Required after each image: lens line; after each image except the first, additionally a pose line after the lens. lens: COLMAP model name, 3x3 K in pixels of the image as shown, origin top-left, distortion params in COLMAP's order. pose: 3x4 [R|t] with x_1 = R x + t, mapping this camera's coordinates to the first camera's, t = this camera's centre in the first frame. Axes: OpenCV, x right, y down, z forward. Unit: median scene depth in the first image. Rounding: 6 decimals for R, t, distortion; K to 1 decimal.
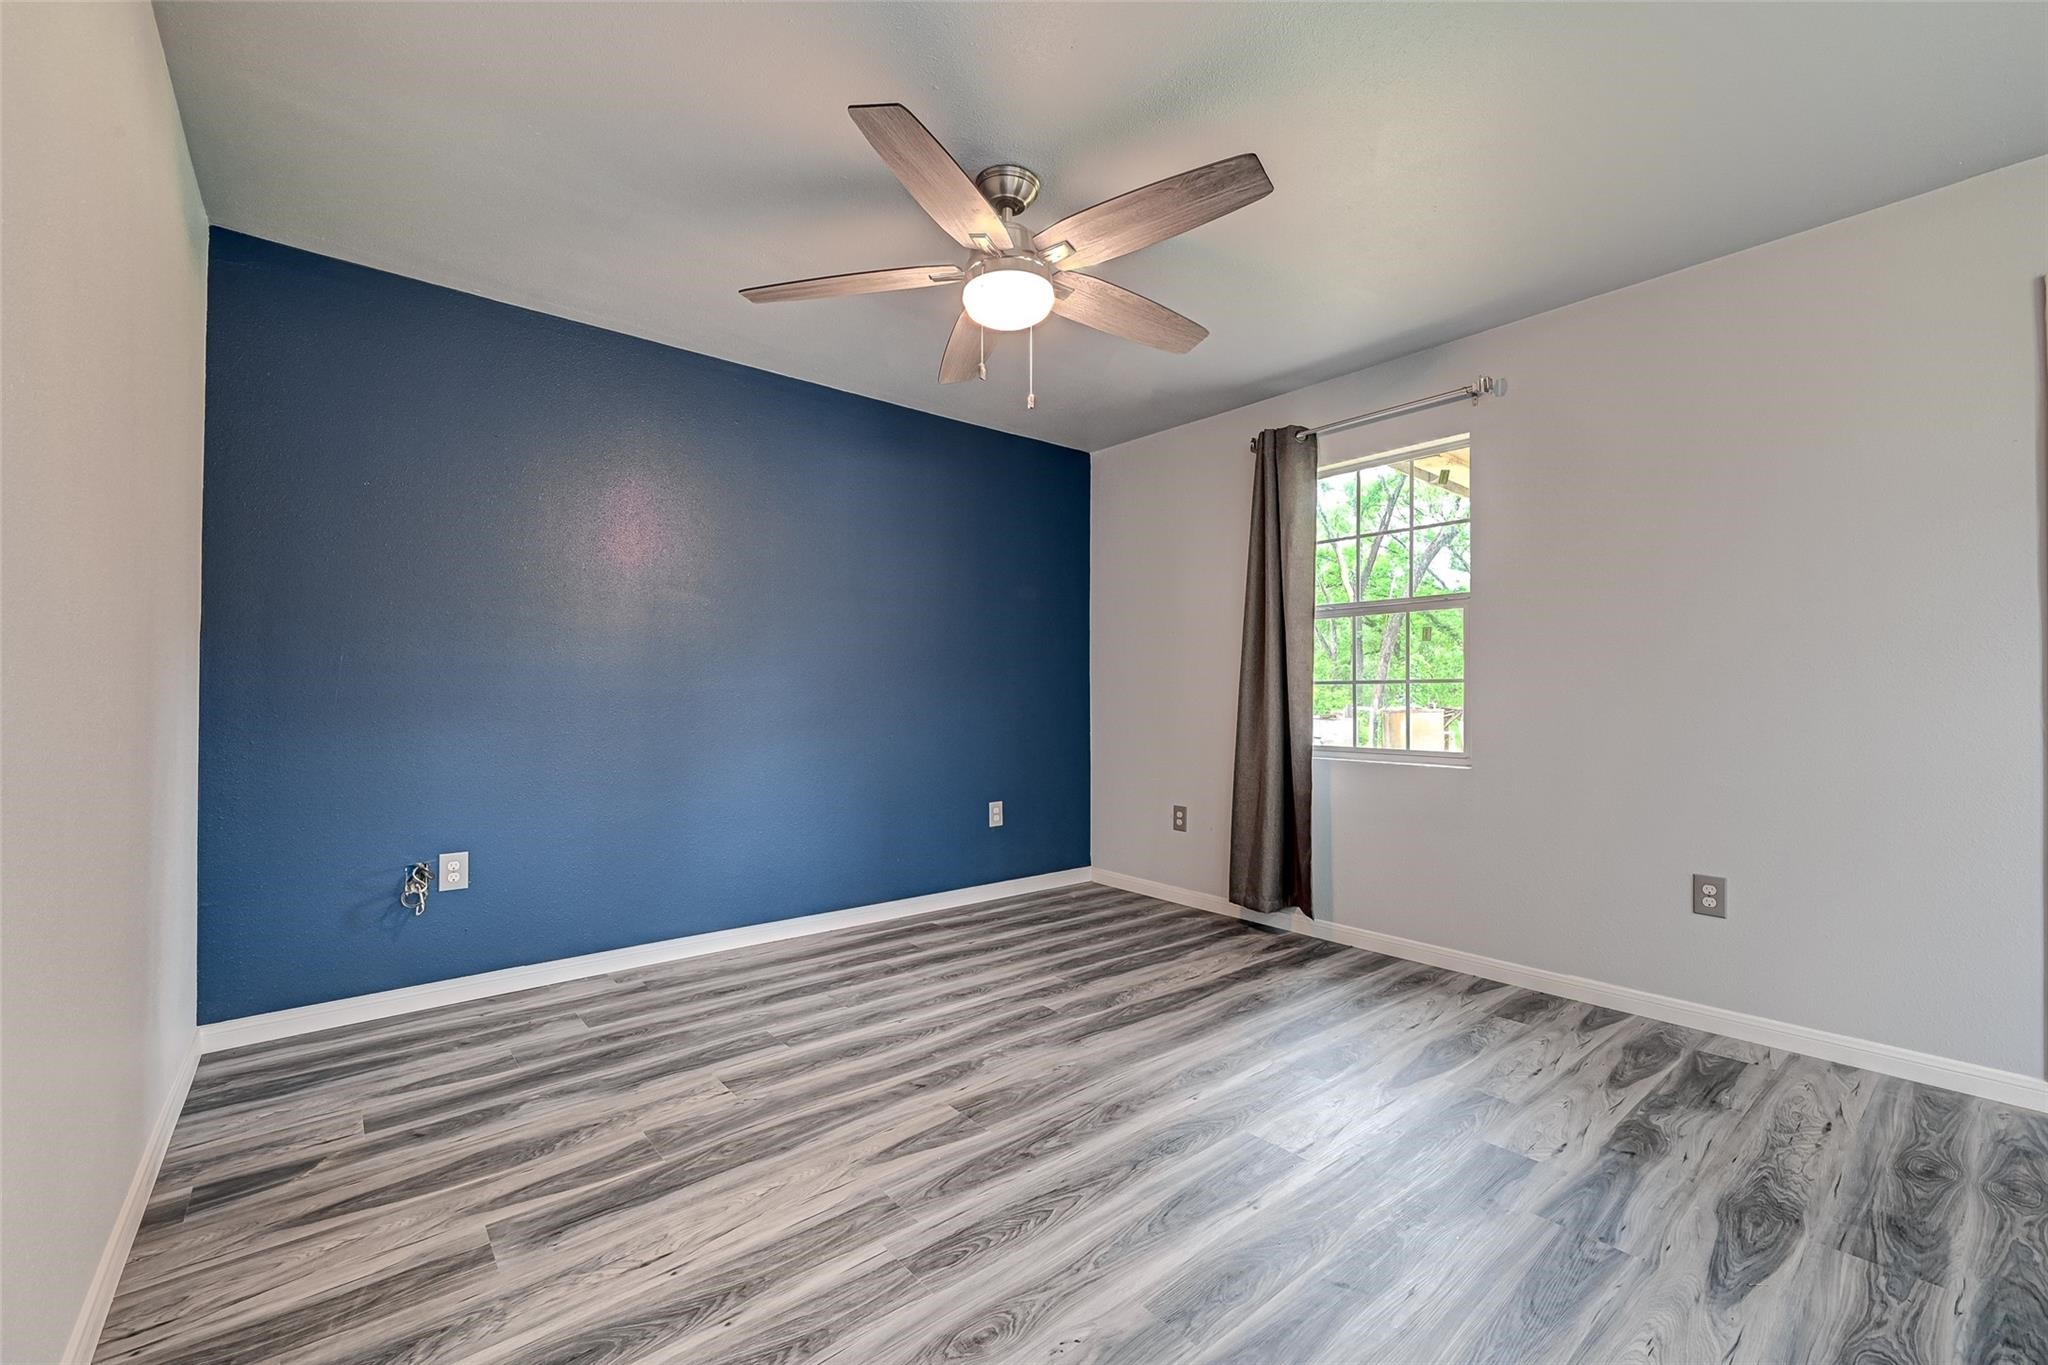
lens RADIAL K [[828.3, 0, 1024.0], [0, 828.3, 682.5], [0, 0, 1]] dist [0.002468, 0.000458]
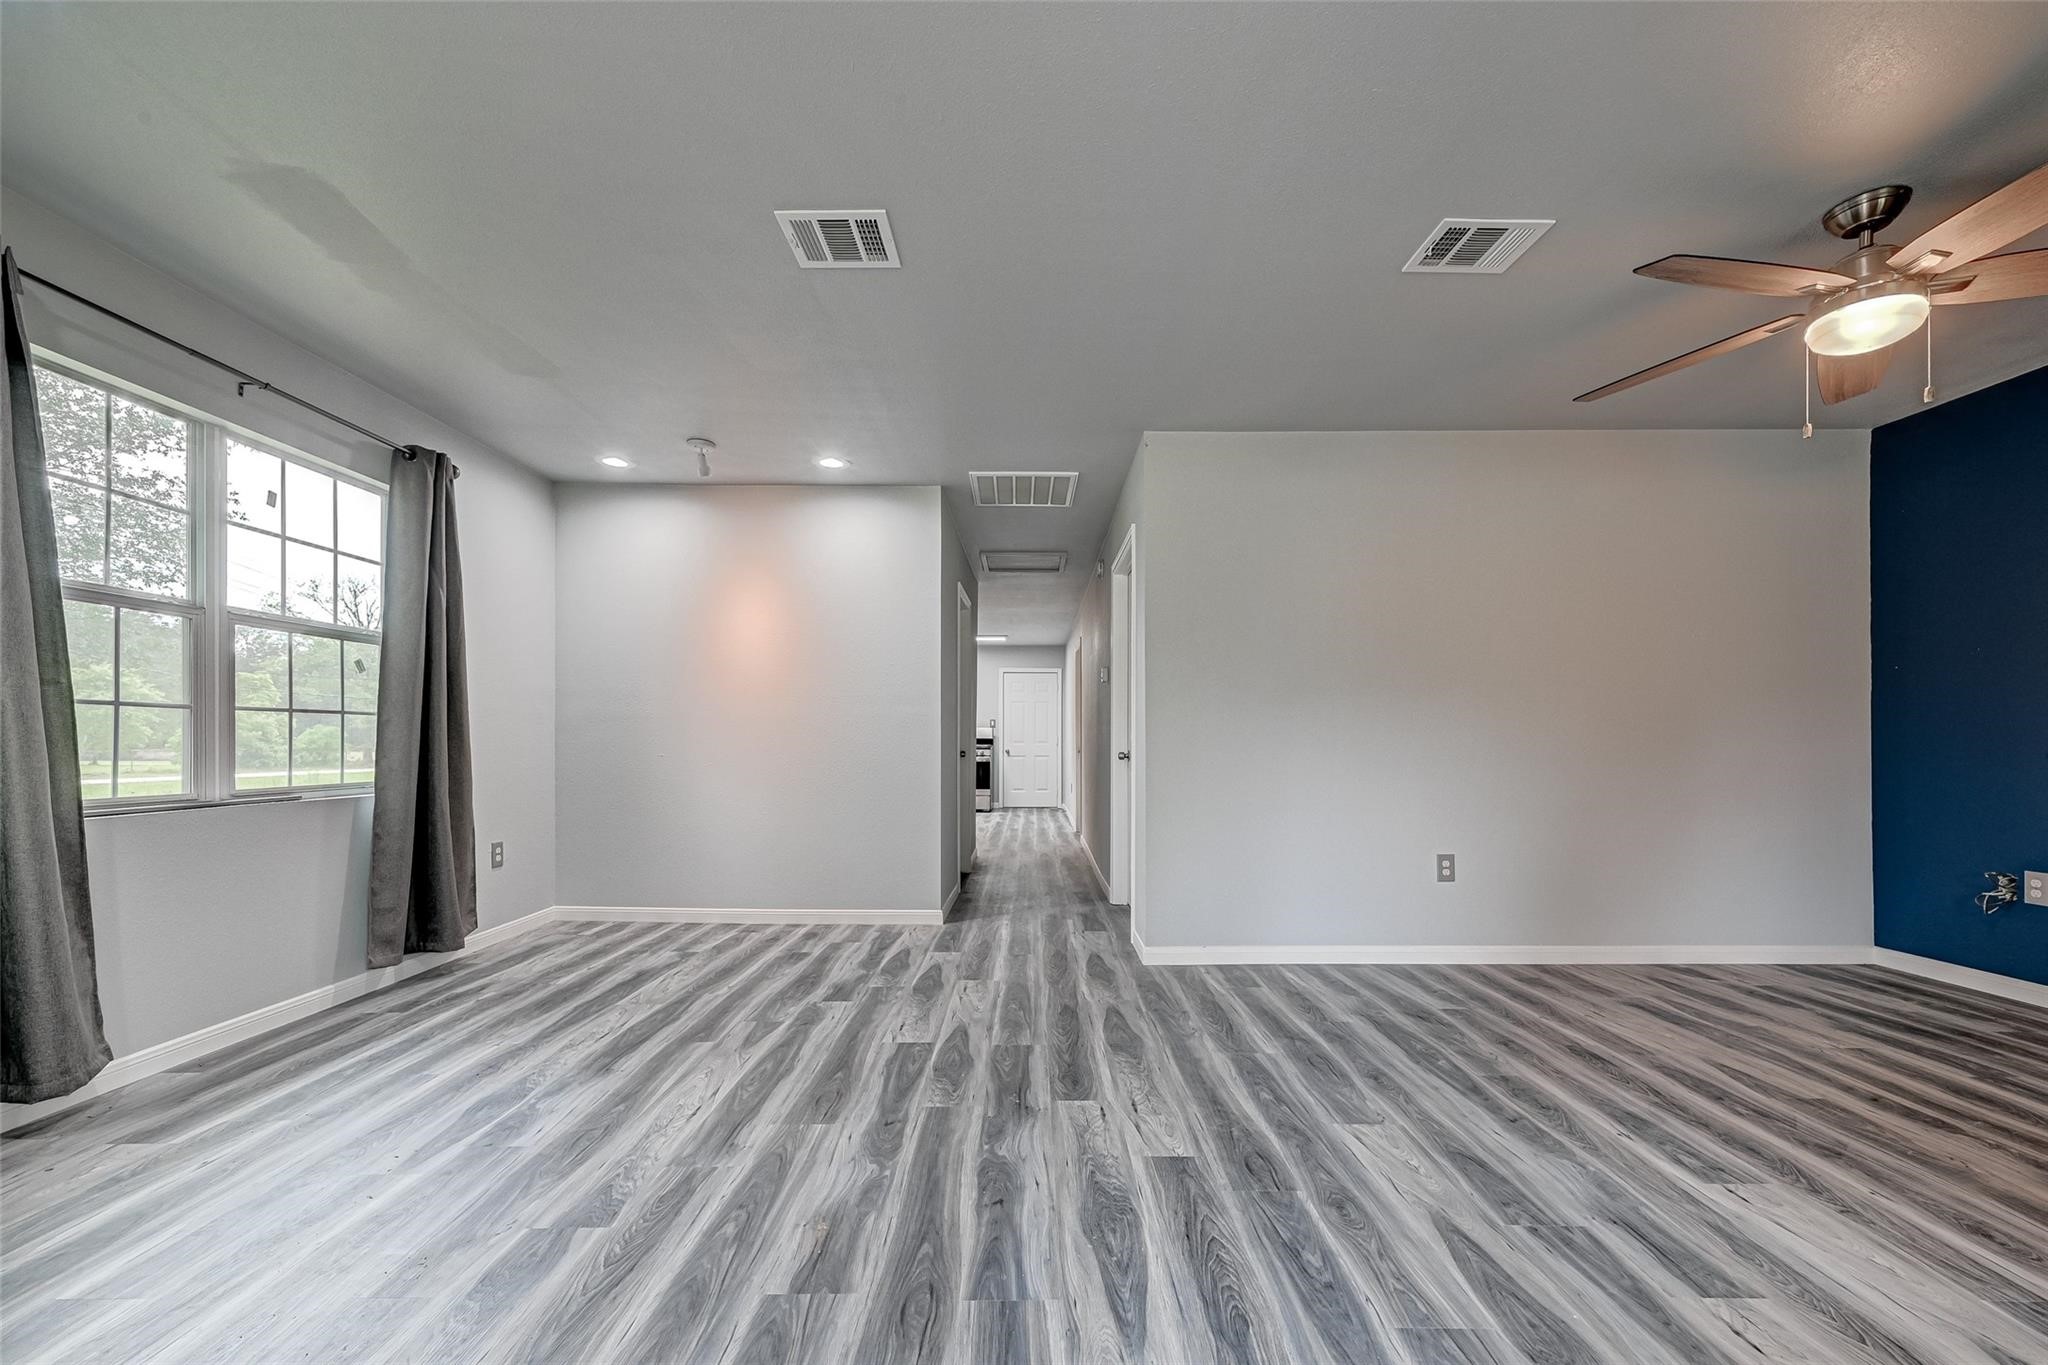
lens RADIAL K [[834.4, 0, 1016.0], [0, 834.4, 741.9], [0, 0, 1]] dist [0.018324, 0.000005]
pose [[-0.634817, 0.000765, -0.772662, 1.063564], [0.008028, 0.999952, -0.005607, 0.019732], [0.772621, -0.009762, -0.634792, 0.637171]]
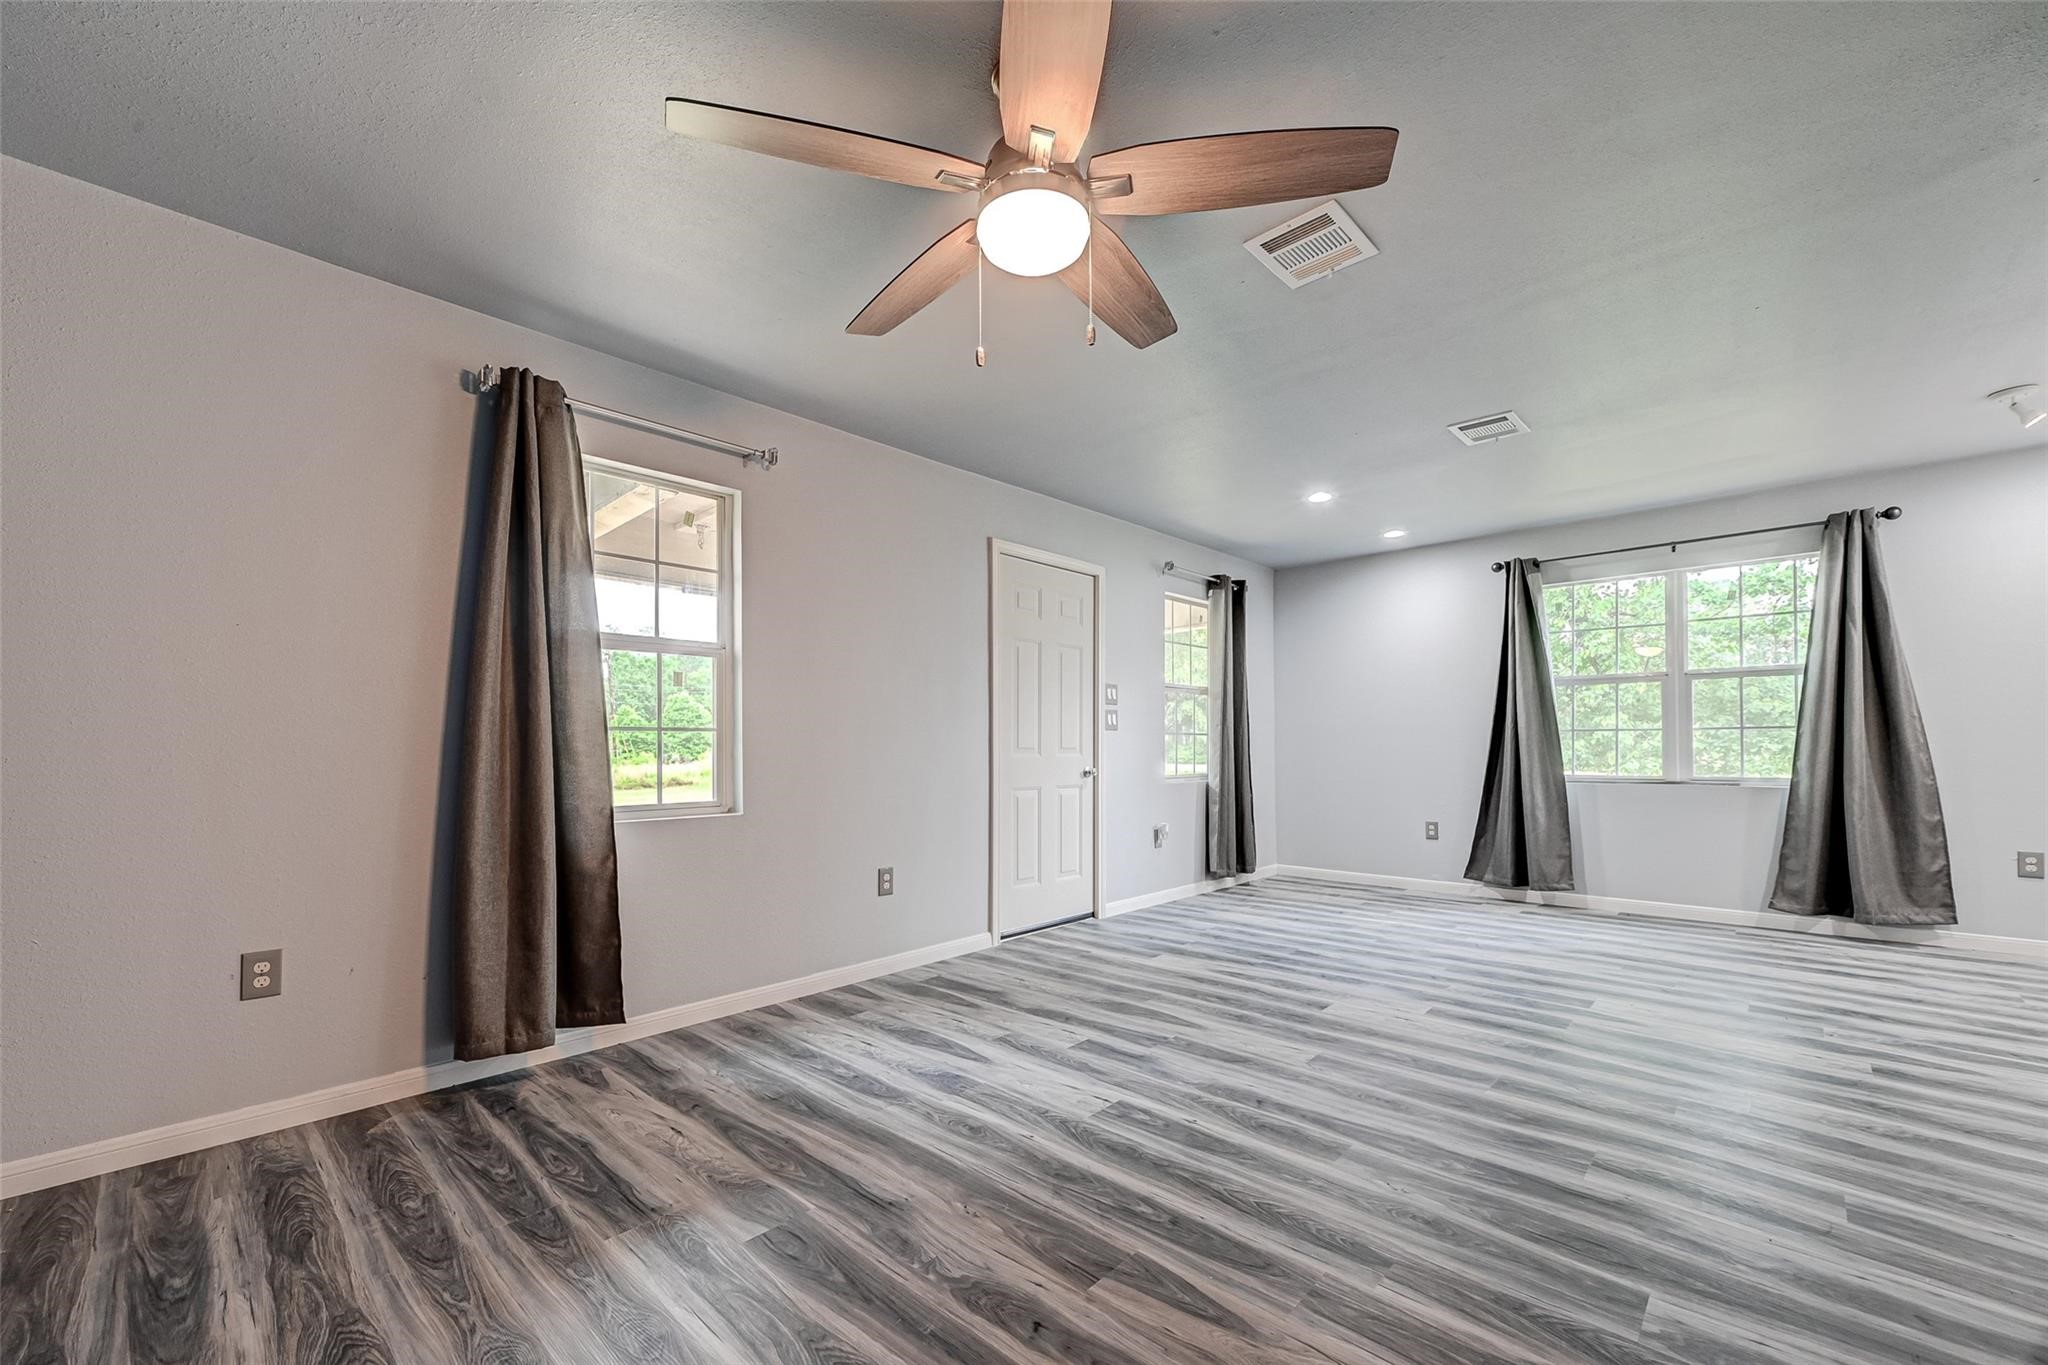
lens RADIAL K [[836.0, 0, 1036.5], [0, 836.0, 745.1], [0, 0, 1]] dist [0.011538, 0.000006]
pose [[-0.127167, 0.007246, 0.991855, -0.590967], [-0.006190, 0.999948, -0.008099, 0.024093], [-0.991862, -0.007170, -0.127115, 0.817582]]
